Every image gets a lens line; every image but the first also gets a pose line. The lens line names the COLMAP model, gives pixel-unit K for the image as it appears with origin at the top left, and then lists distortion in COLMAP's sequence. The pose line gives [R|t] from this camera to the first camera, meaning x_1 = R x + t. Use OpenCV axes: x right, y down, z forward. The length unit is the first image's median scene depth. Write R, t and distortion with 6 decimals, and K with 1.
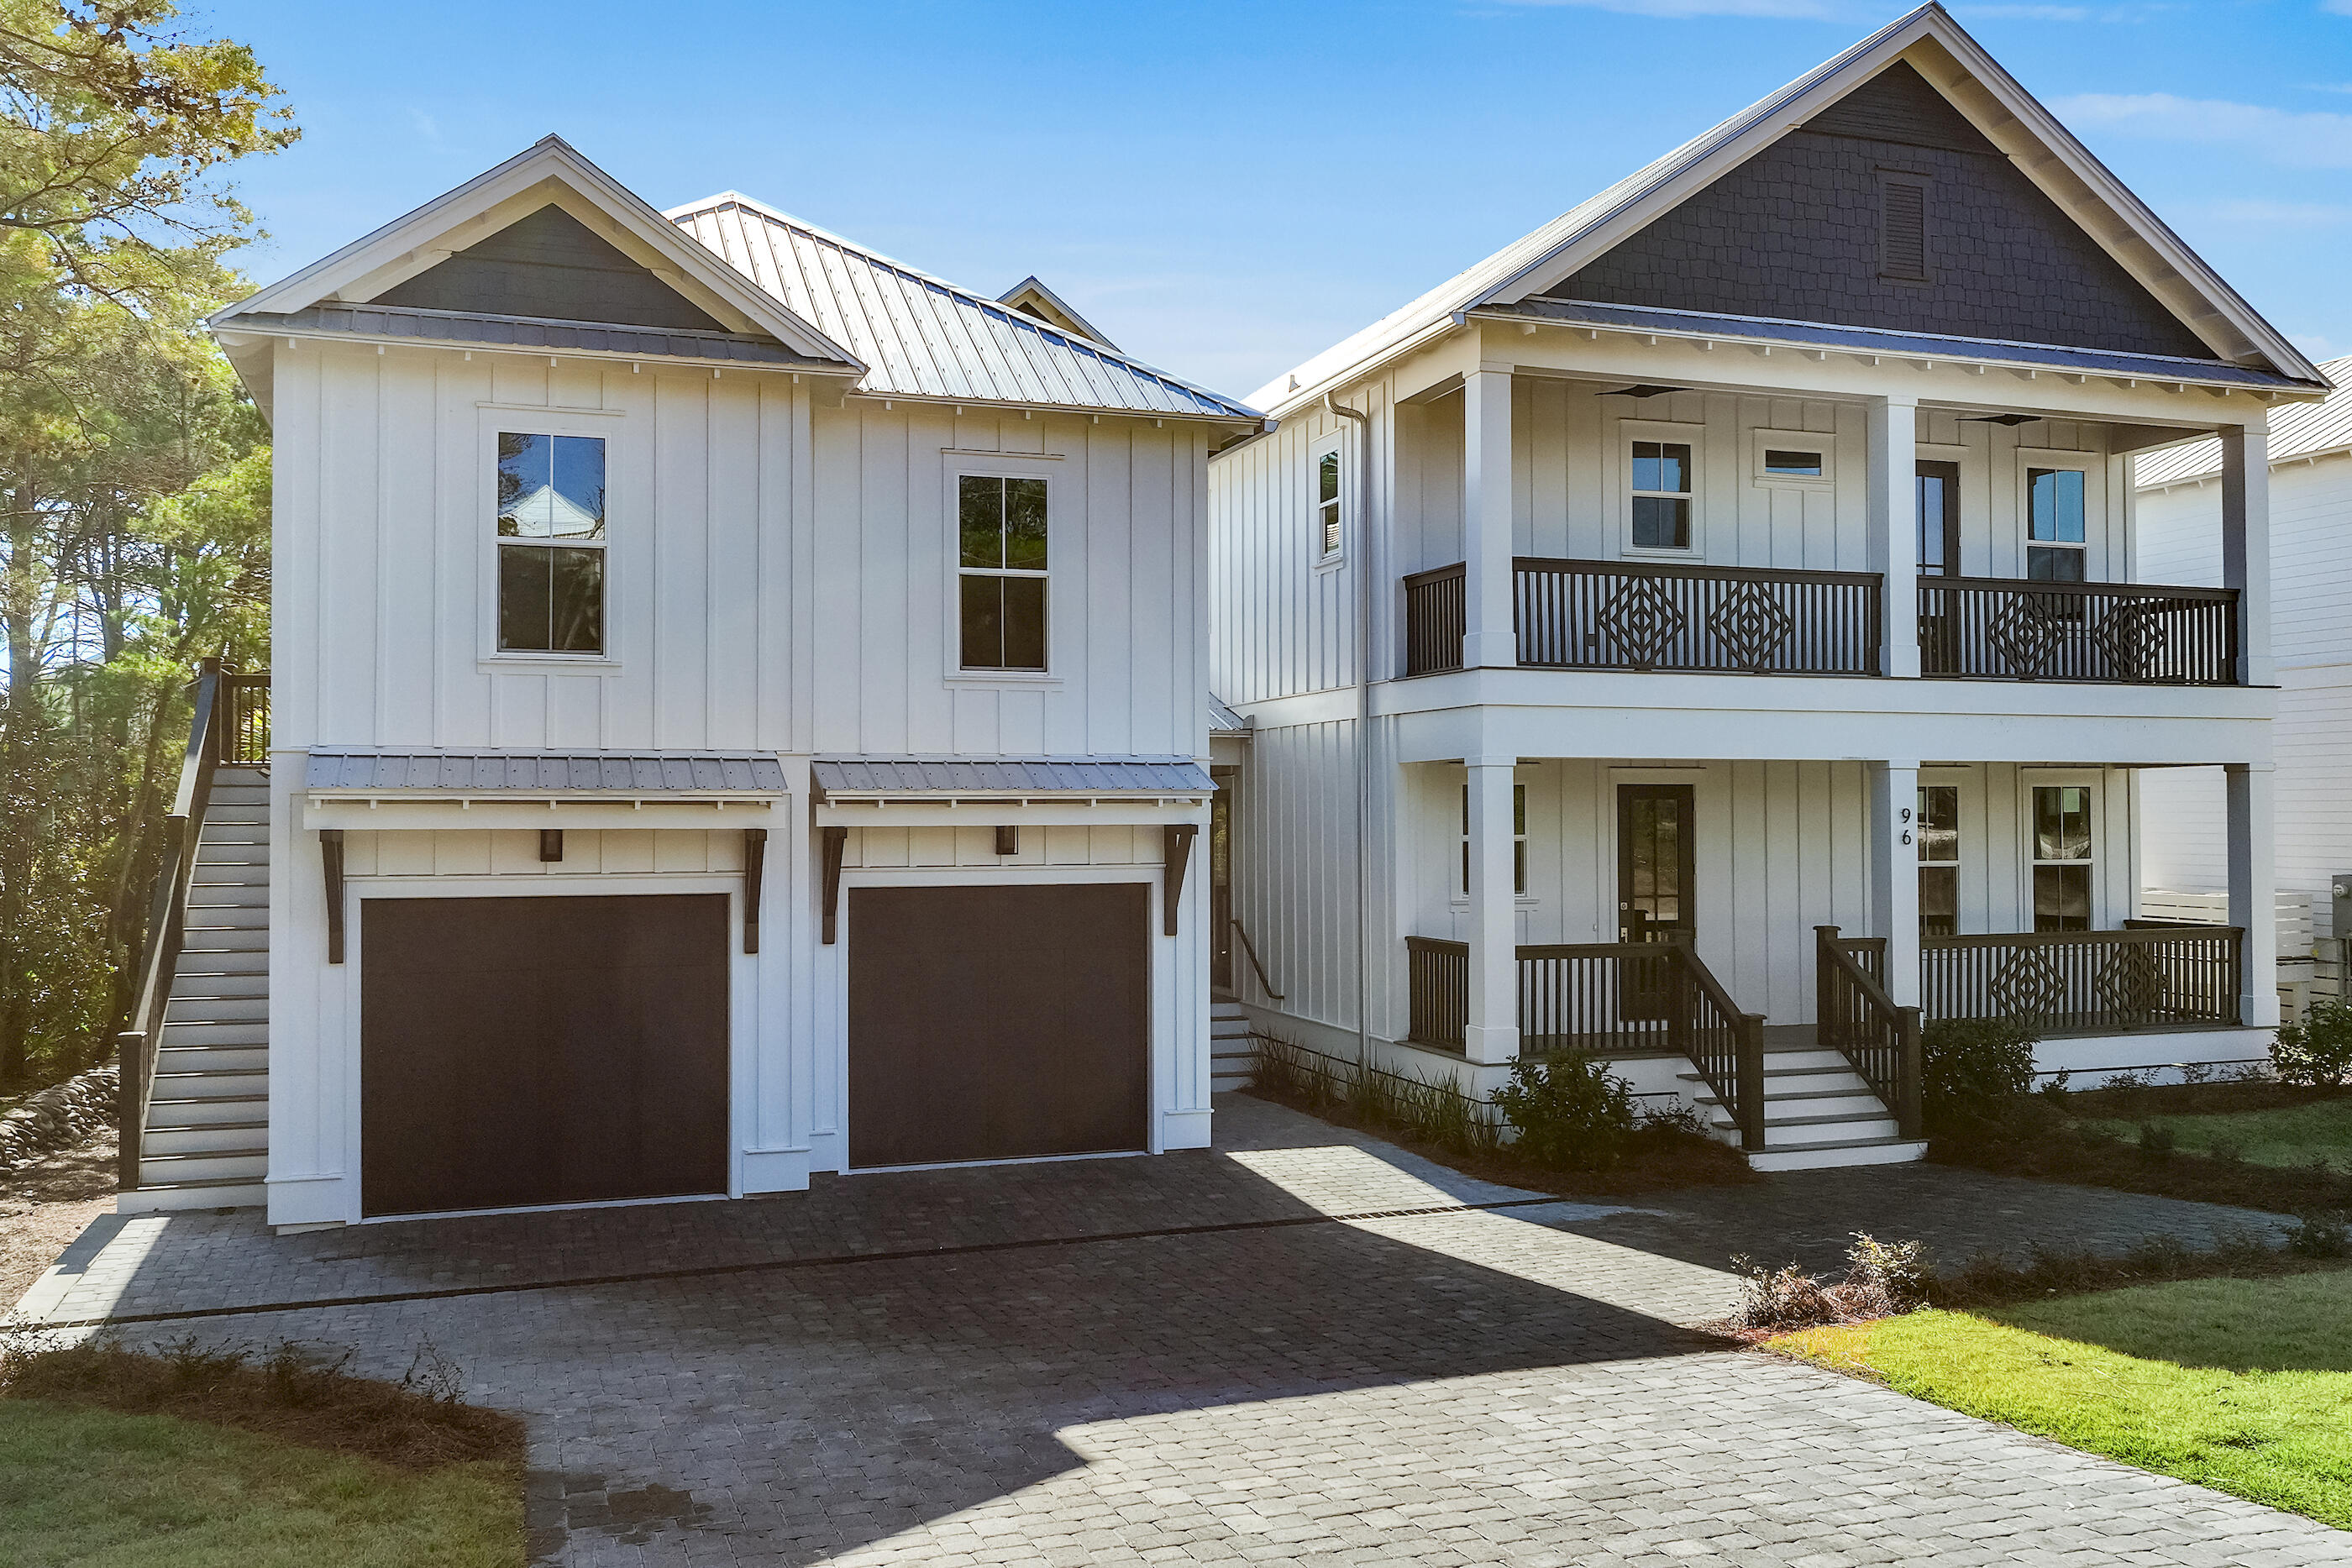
lens RADIAL K [[1847.8, 0, 1176.0], [0, 1847.8, 784.0], [0, 0, 1]] dist [0.004699, -0.004705]
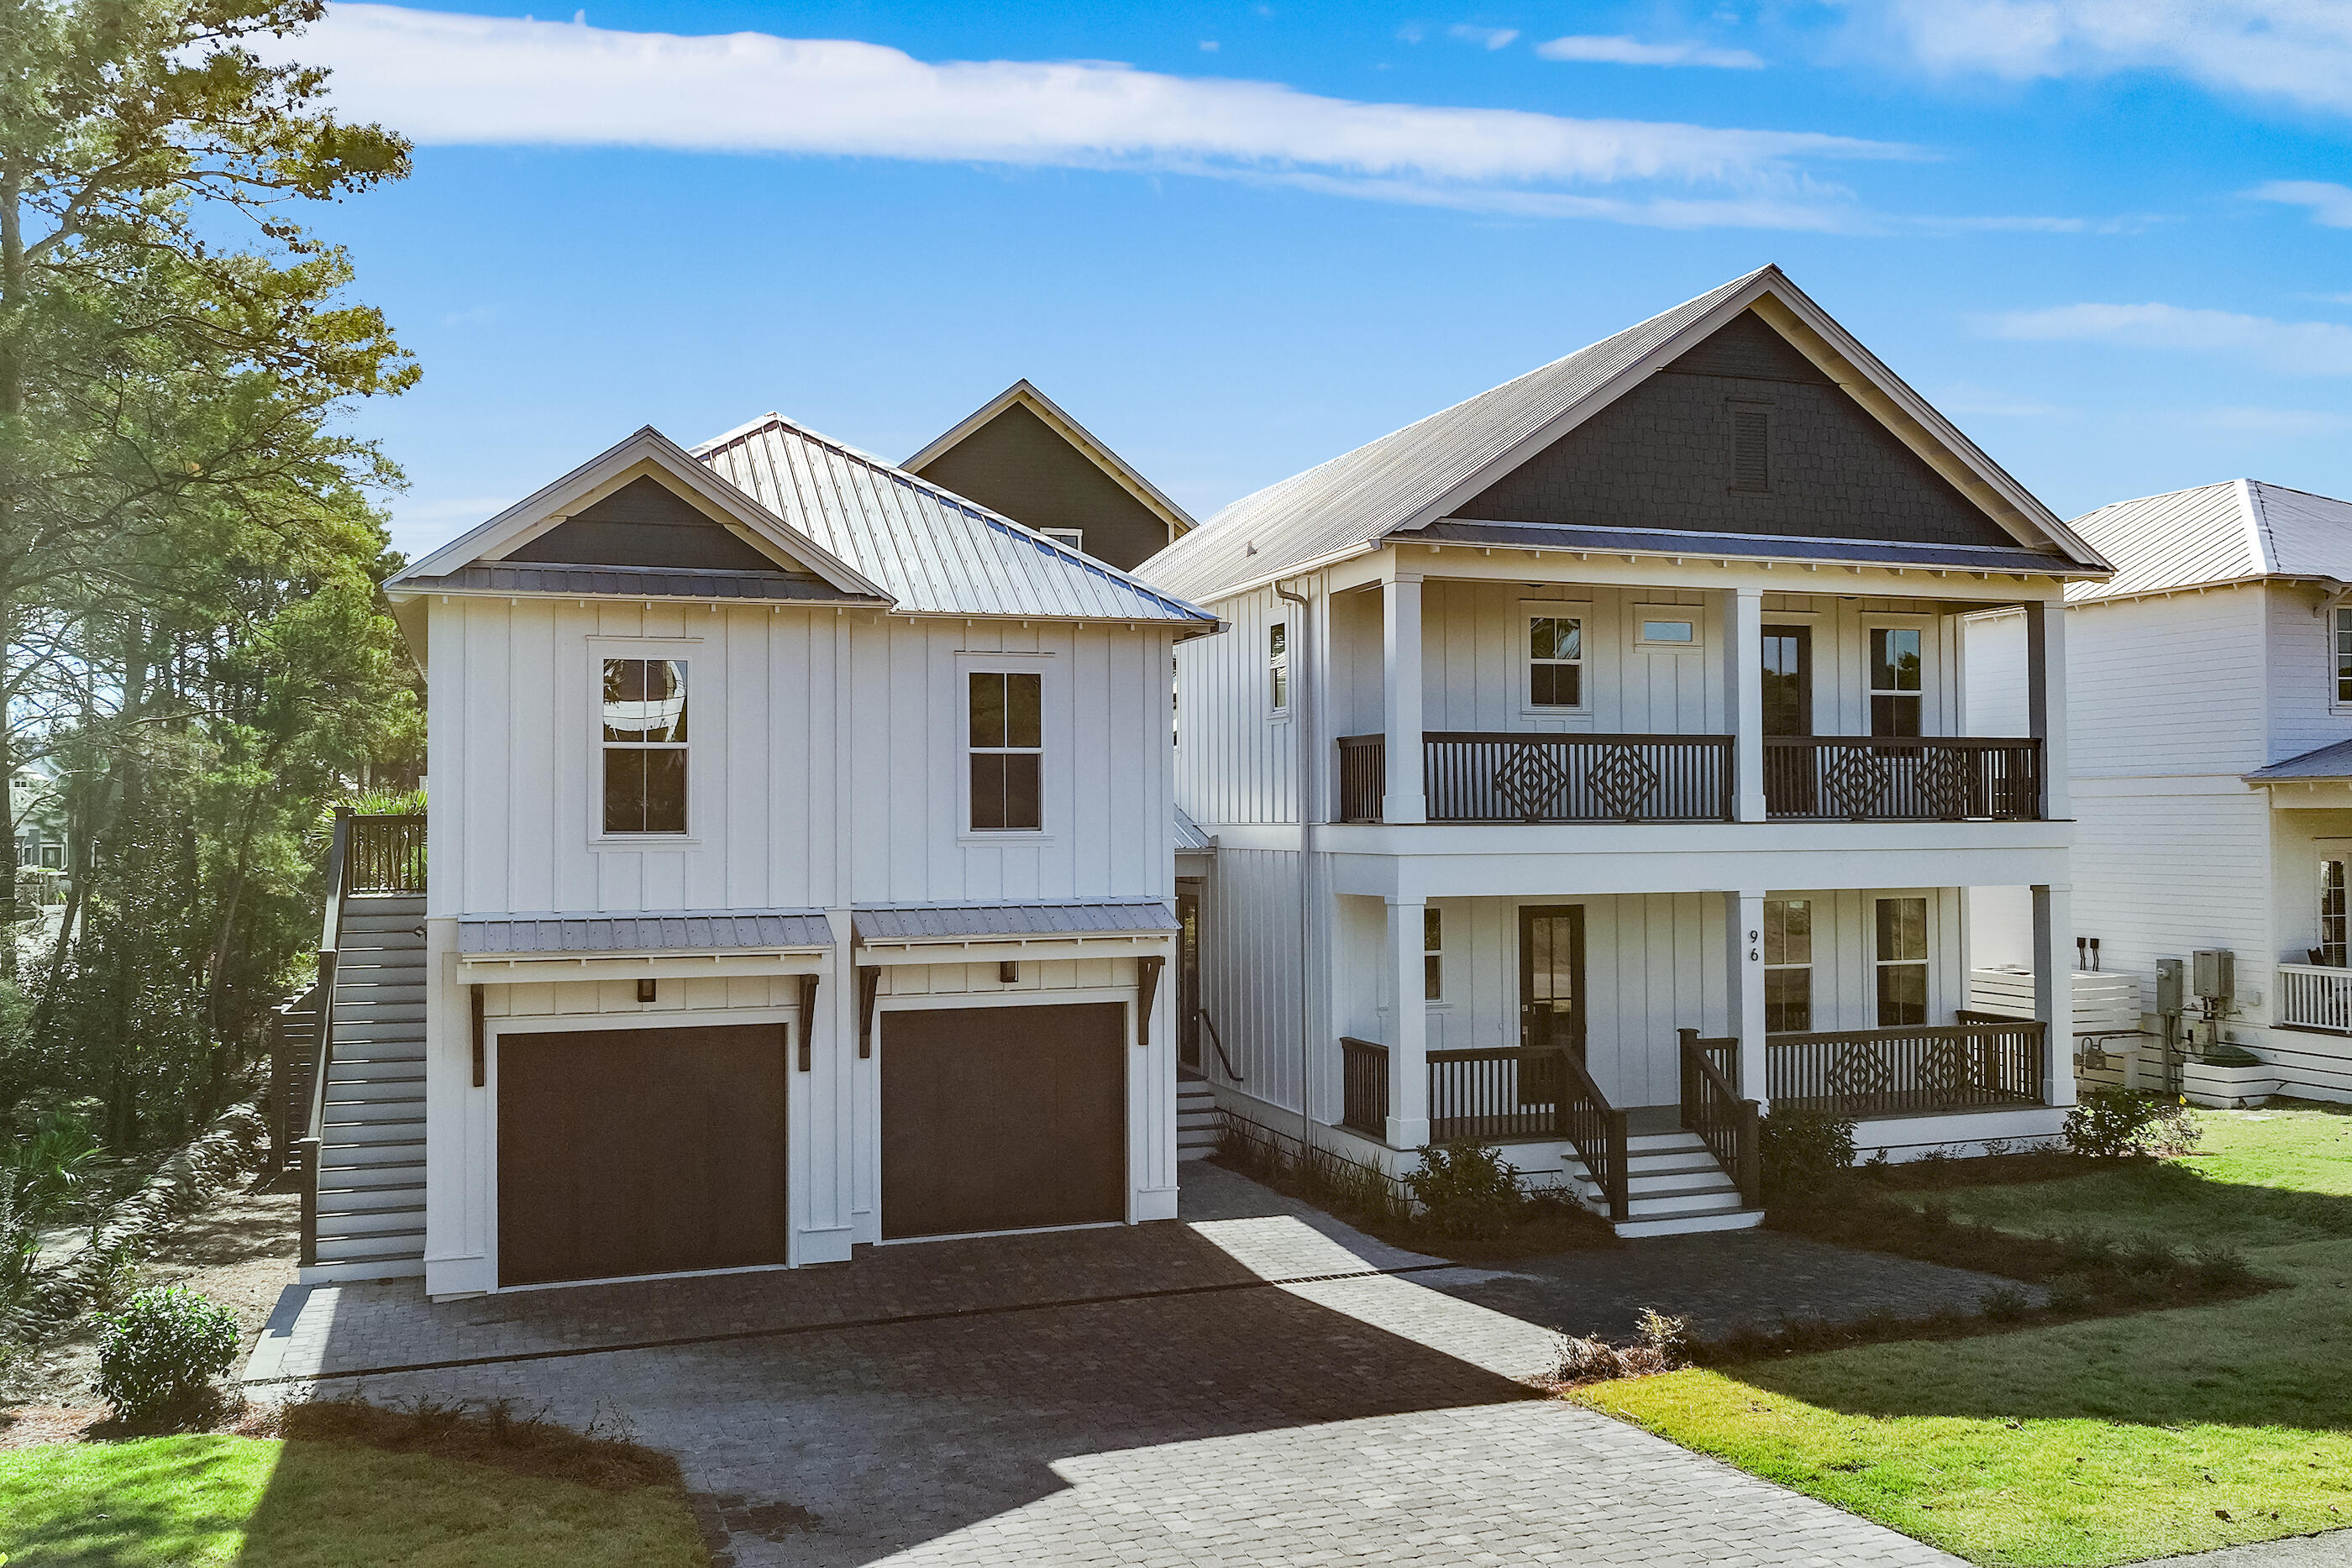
lens RADIAL K [[1847.8, 0, 1176.0], [0, 1847.8, 784.0], [0, 0, 1]] dist [0.004699, -0.004705]
pose [[0.999979, -0.003470, 0.005434, 0.012988], [0.003485, 0.999990, -0.002780, -0.089398], [-0.005424, 0.002799, 0.999981, -0.226621]]
